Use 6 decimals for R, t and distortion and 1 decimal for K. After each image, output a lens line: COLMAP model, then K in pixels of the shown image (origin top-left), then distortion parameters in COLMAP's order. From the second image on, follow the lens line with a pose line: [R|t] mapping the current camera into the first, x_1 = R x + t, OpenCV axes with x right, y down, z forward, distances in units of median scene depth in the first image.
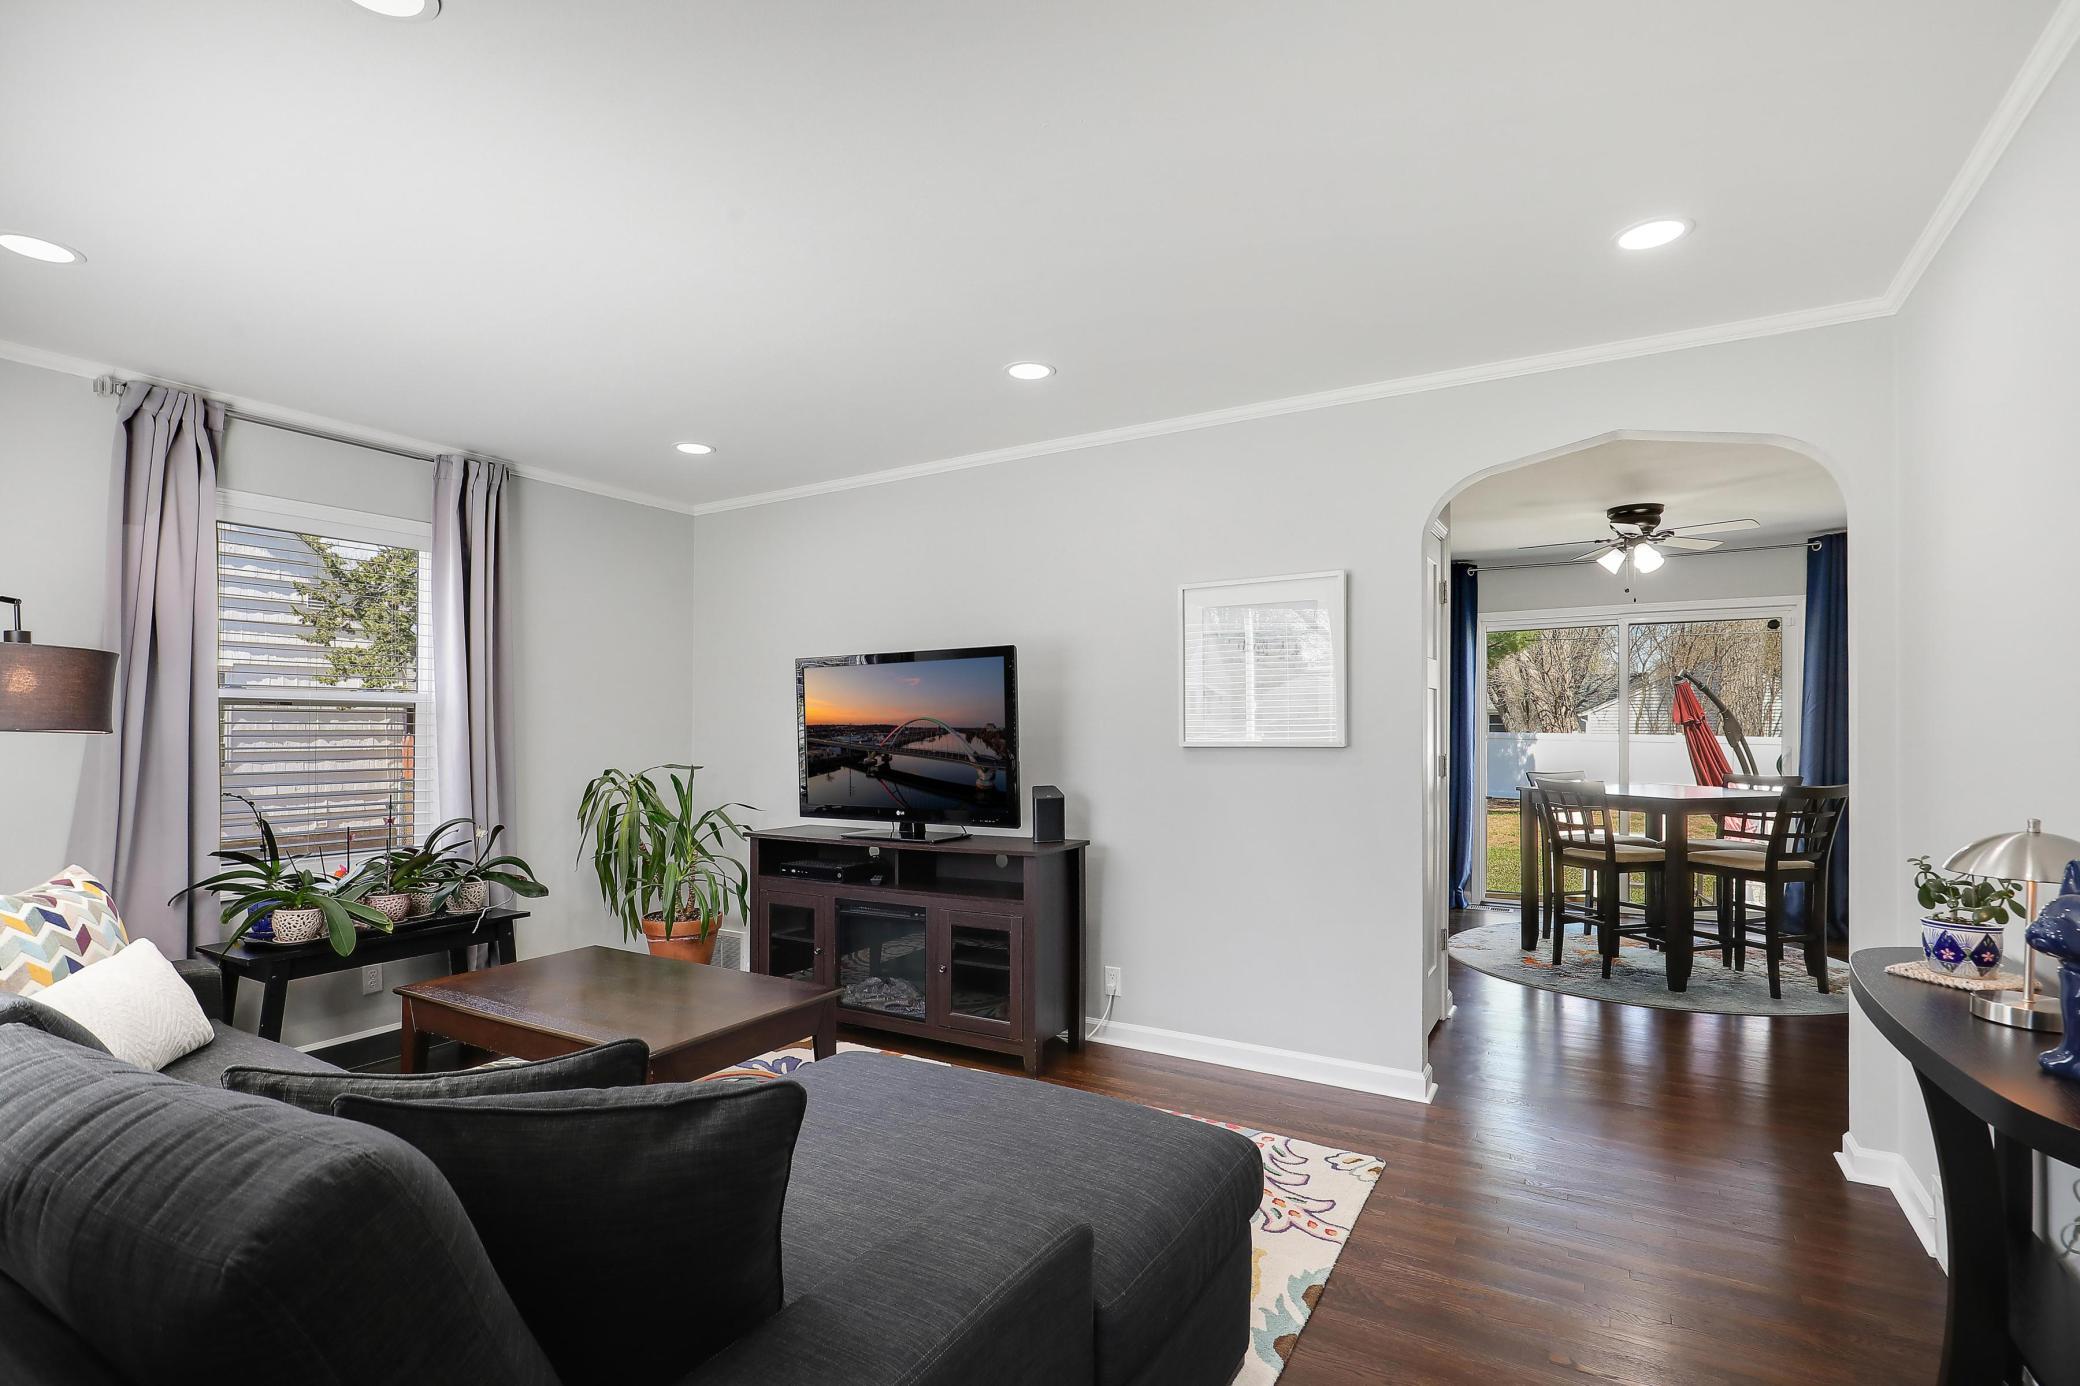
lens RADIAL K [[992.5, 0, 1036.8], [0, 992.5, 701.5], [0, 0, 1]] dist [0.001764, 0.000228]
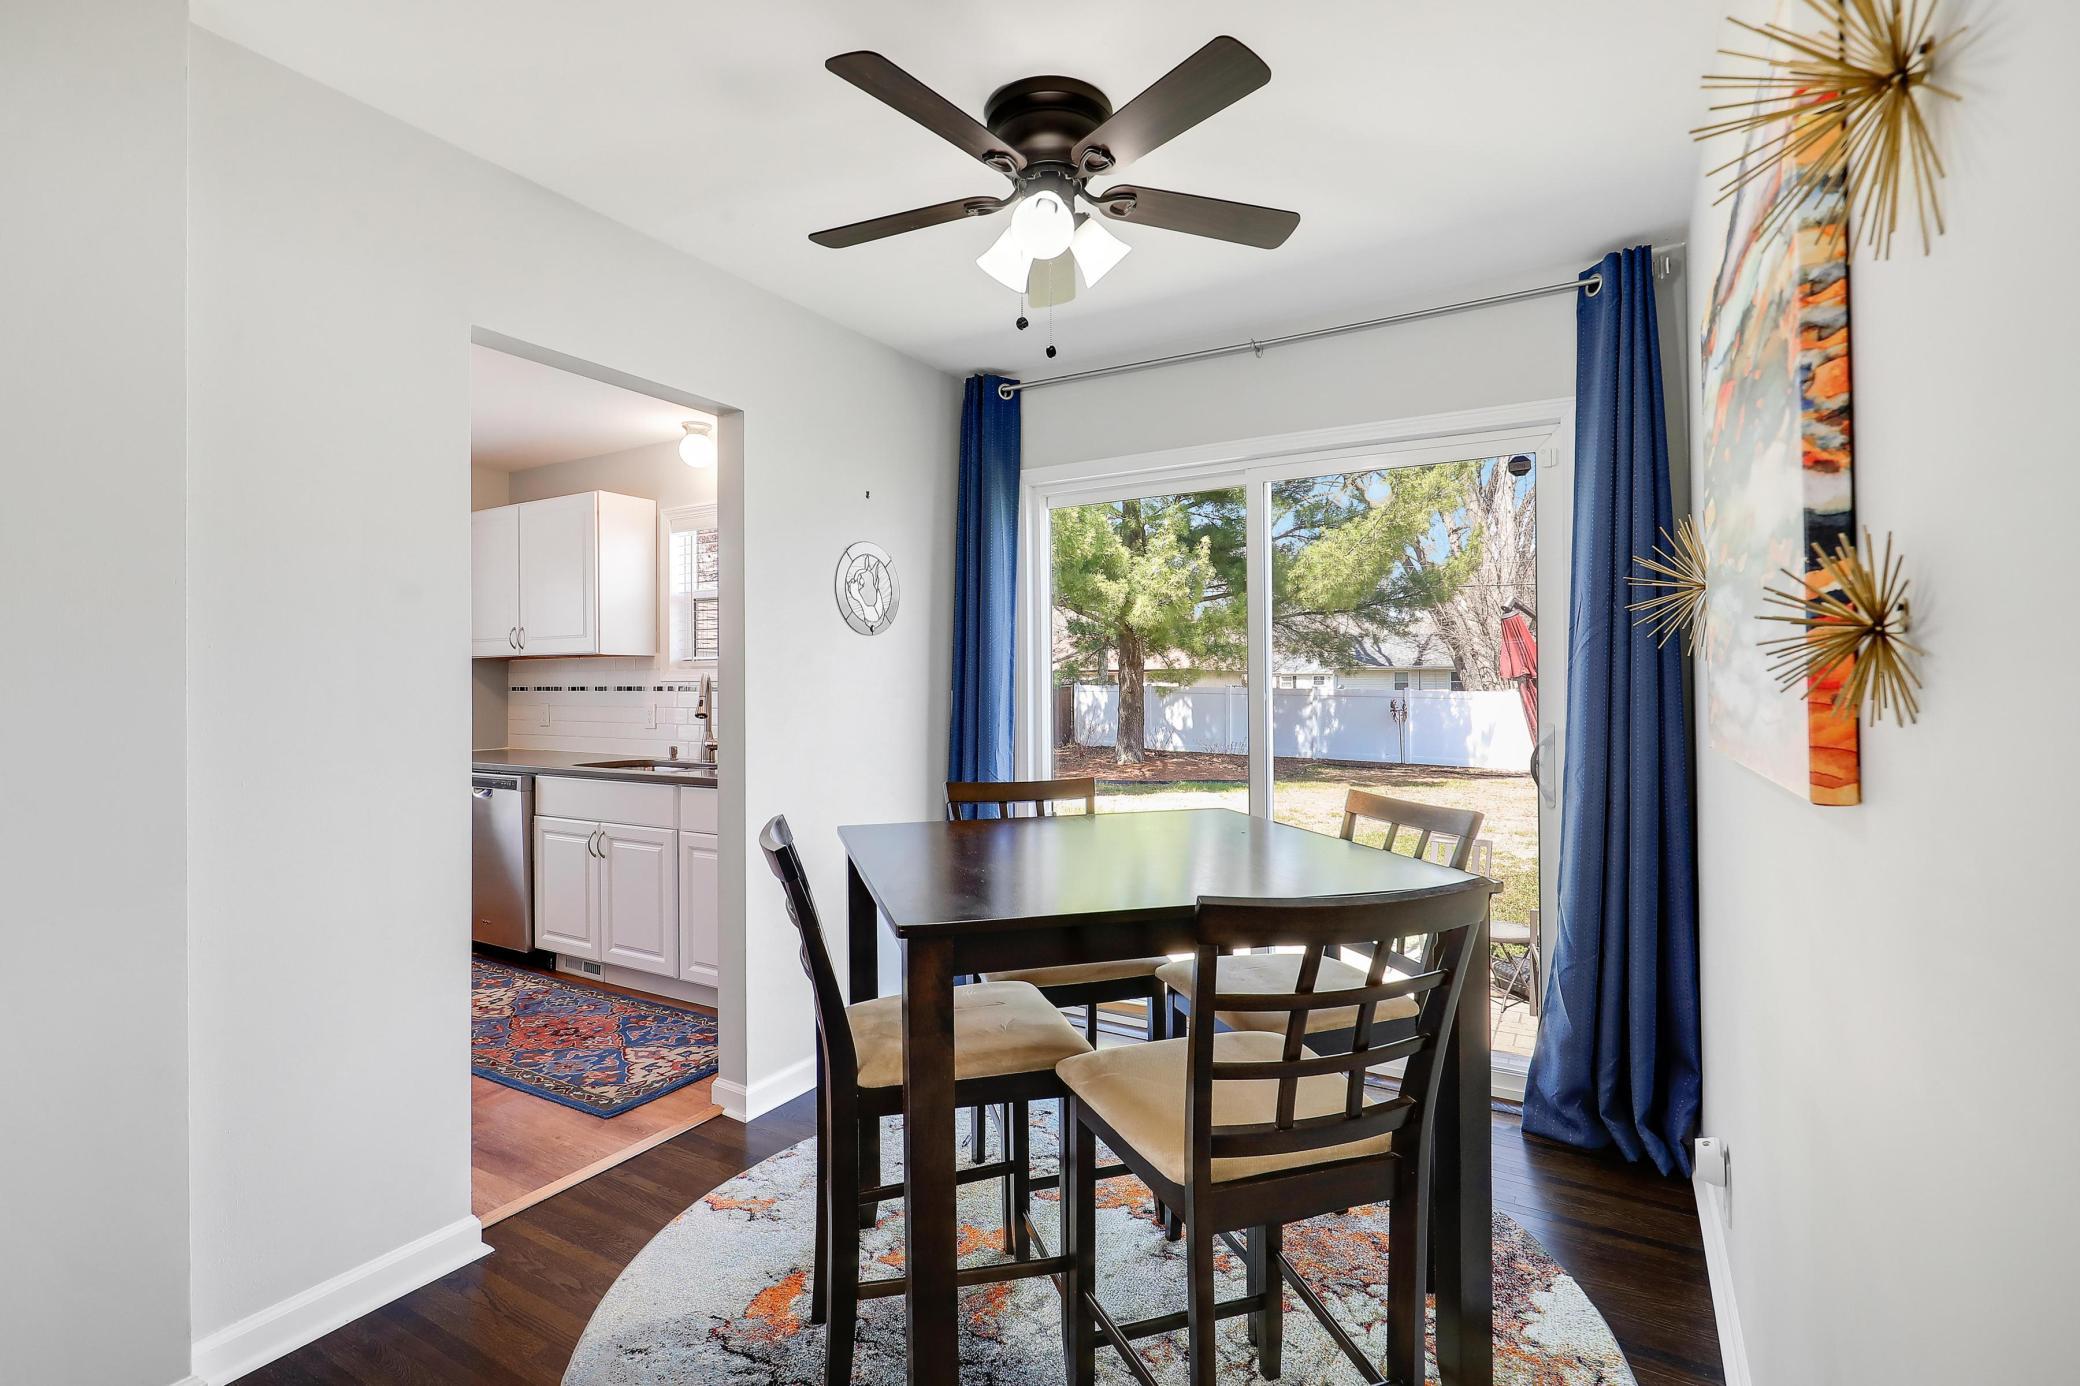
lens RADIAL K [[1005.4, 0, 1040.7], [0, 1005.4, 684.8], [0, 0, 1]] dist [0.001095, 0.000064]
pose [[0.999728, -0.004582, 0.022882, 0.504727], [0.004054, 0.999725, 0.023094, 0.016355], [-0.022982, -0.022995, 0.999471, 0.524109]]
